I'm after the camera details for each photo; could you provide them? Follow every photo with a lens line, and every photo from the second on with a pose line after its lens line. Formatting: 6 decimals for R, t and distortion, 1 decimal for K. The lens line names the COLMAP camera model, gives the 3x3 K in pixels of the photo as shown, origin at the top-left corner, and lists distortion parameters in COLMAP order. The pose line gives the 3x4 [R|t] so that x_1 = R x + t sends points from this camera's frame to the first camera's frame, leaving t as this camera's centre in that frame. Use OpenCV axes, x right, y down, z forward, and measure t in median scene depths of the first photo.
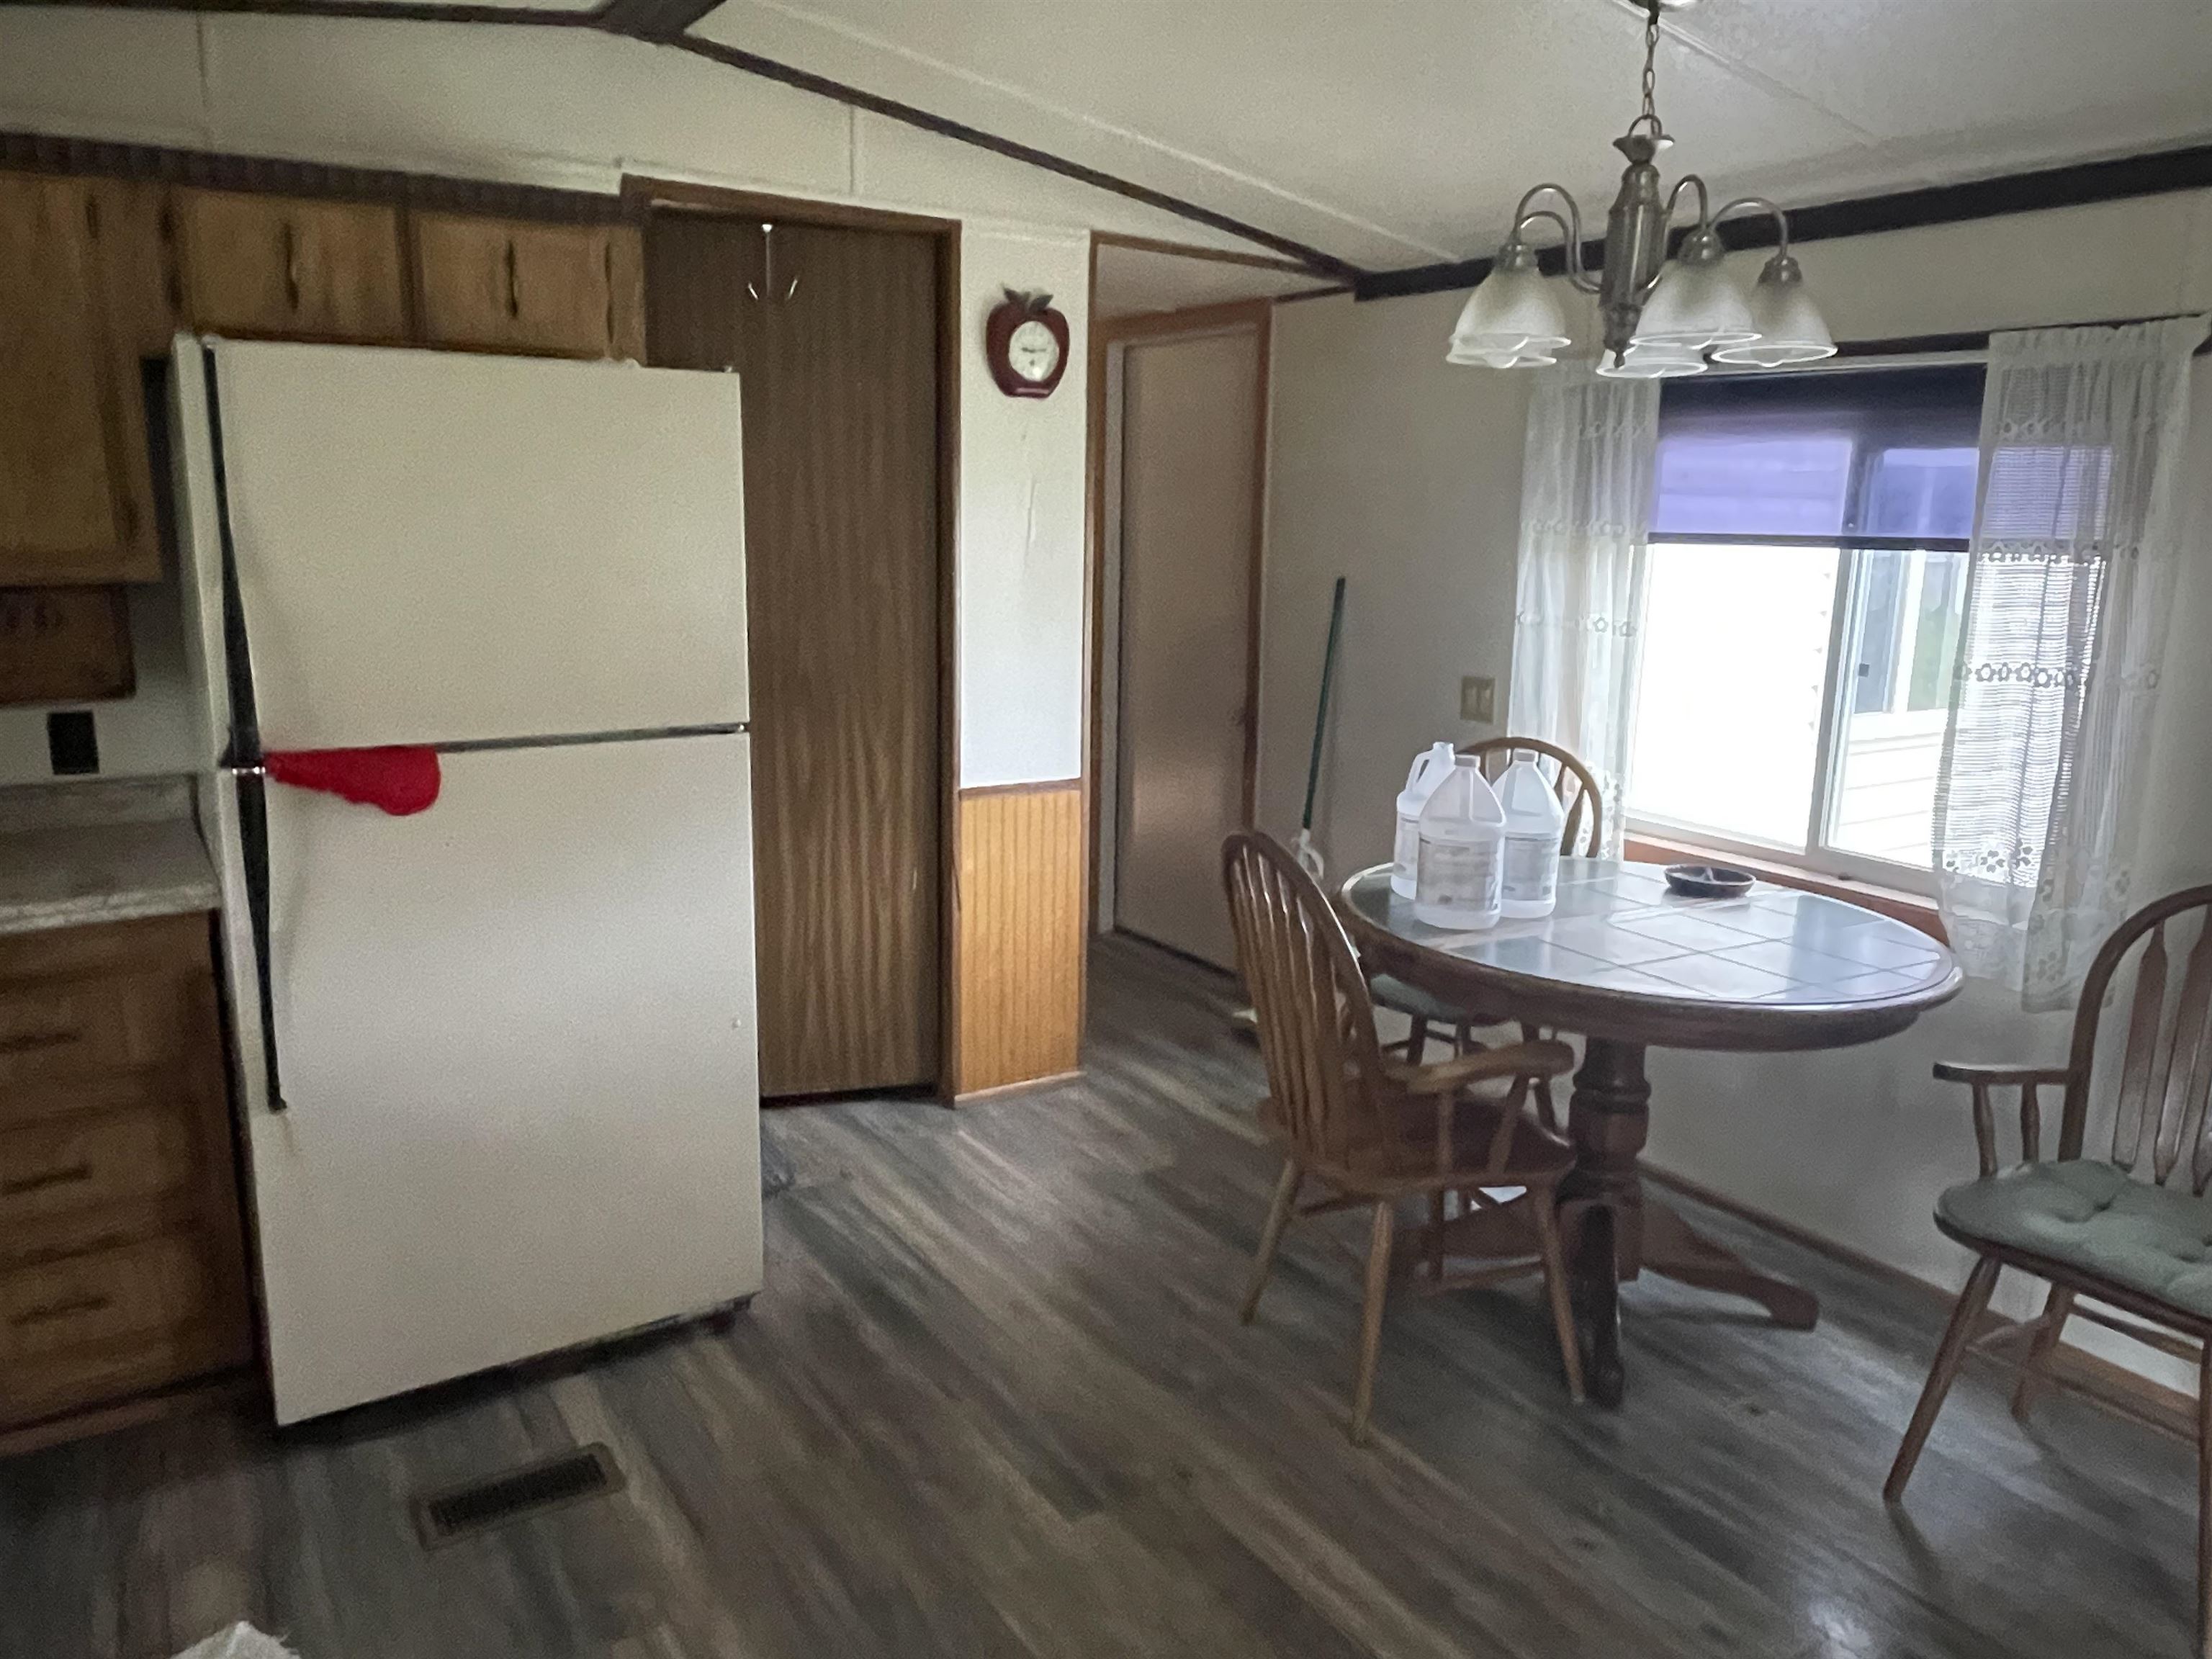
lens RADIAL K [[1554.7, 0, 1102.3], [0, 1554.7, 832.6], [0, 0, 1]] dist [-0.009056, 0.004872]
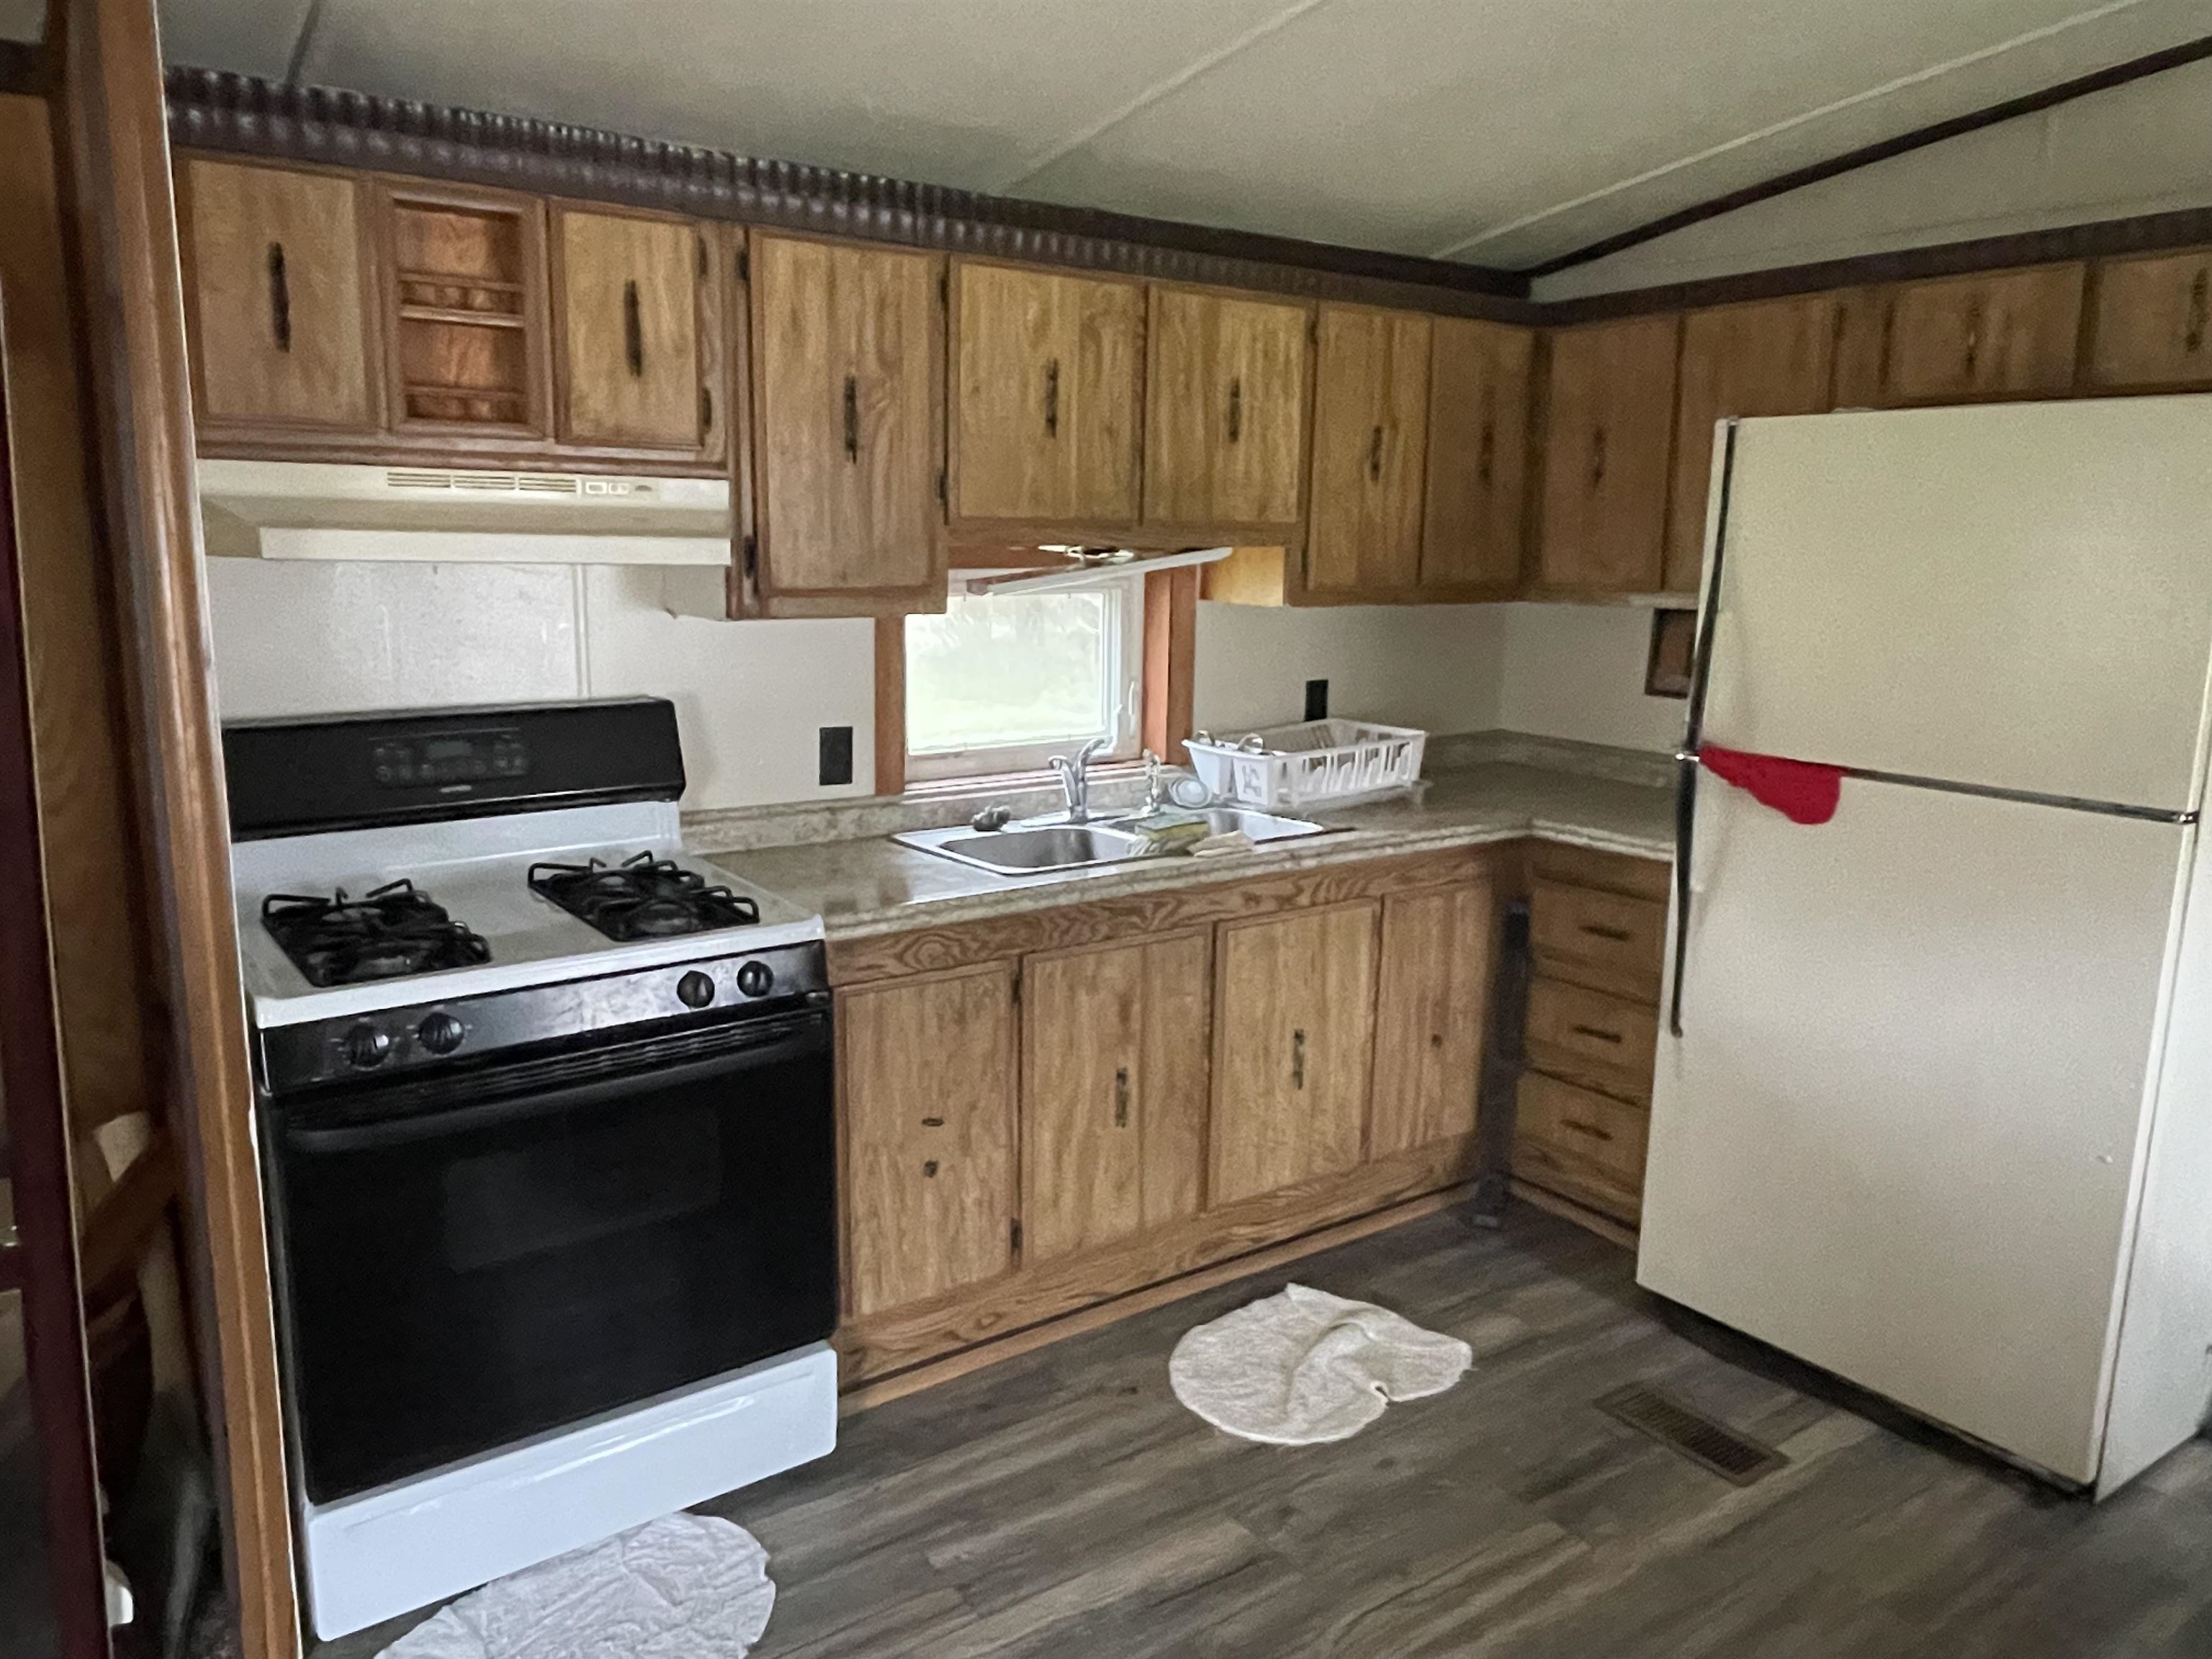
lens RADIAL K [[1554.7, 0, 1102.3], [0, 1554.7, 824.9], [0, 0, 1]] dist [-0.009056, 0.004872]
pose [[0.036079, 0.168036, -0.985120, 0.603702], [-0.219416, 0.963041, 0.156234, -0.070795], [0.974964, 0.210514, 0.071615, 0.402434]]
